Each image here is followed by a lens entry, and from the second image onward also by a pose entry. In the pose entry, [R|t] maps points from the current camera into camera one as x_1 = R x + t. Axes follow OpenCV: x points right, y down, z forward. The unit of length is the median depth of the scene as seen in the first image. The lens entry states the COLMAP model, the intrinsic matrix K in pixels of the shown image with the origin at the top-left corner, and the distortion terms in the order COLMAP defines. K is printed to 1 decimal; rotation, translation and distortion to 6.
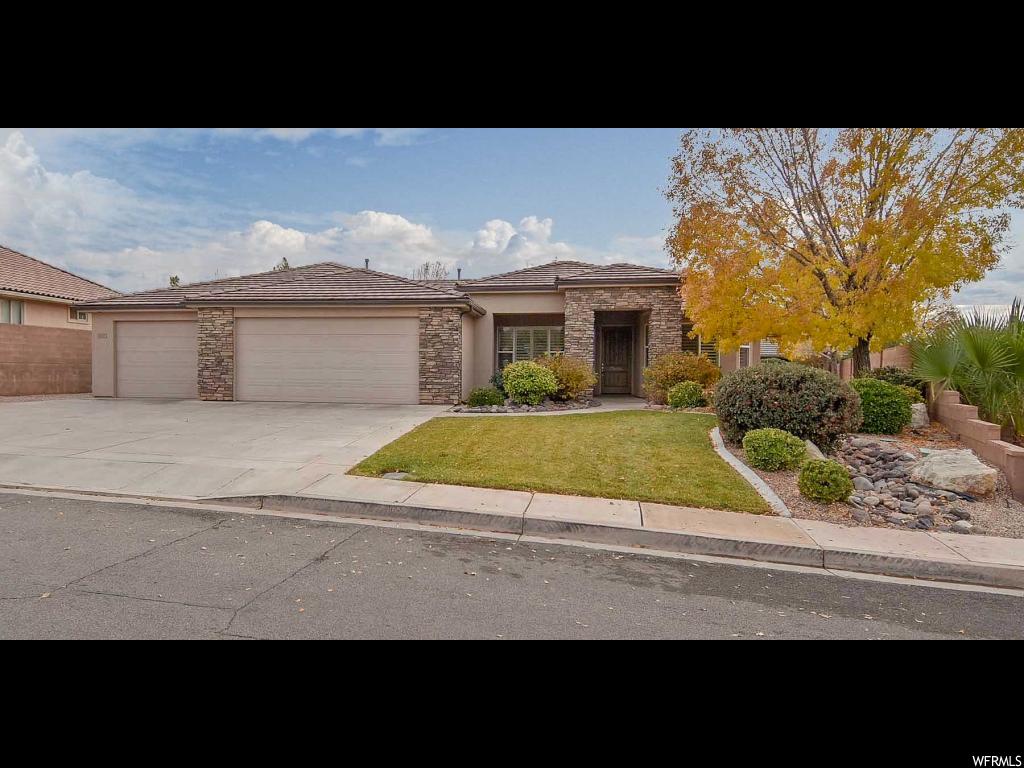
lens RADIAL K [[538.1, 0, 458.2], [0, 538.1, 382.2], [0, 0, 1]] dist [0.015299, 0.000149]
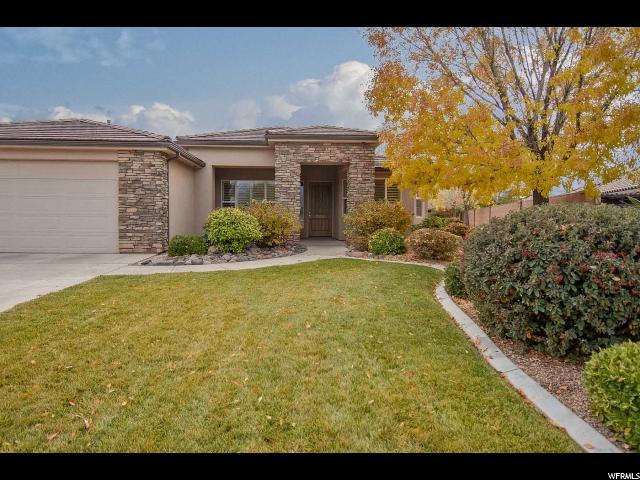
lens RADIAL K [[377.0, 0, 296.7], [0, 377.0, 227.4], [0, 0, 1]] dist [0.026199, -0.000539]
pose [[0.975642, -0.005531, 0.219301, 0.086147], [0.004913, 0.999982, 0.003365, -0.005139], [-0.219316, -0.002206, 0.975651, 0.284993]]
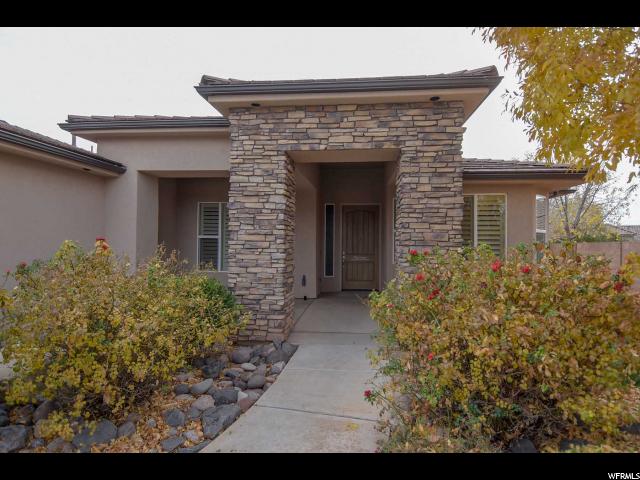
lens RADIAL K [[336.3, 0, 318.8], [0, 336.3, 245.8], [0, 0, 1]] dist [0.015299, 0.000149]
pose [[0.997069, 0.003044, 0.076441, 0.295801], [-0.001838, 0.999873, -0.015853, -0.052006], [-0.076479, 0.015666, 0.996948, 0.795566]]
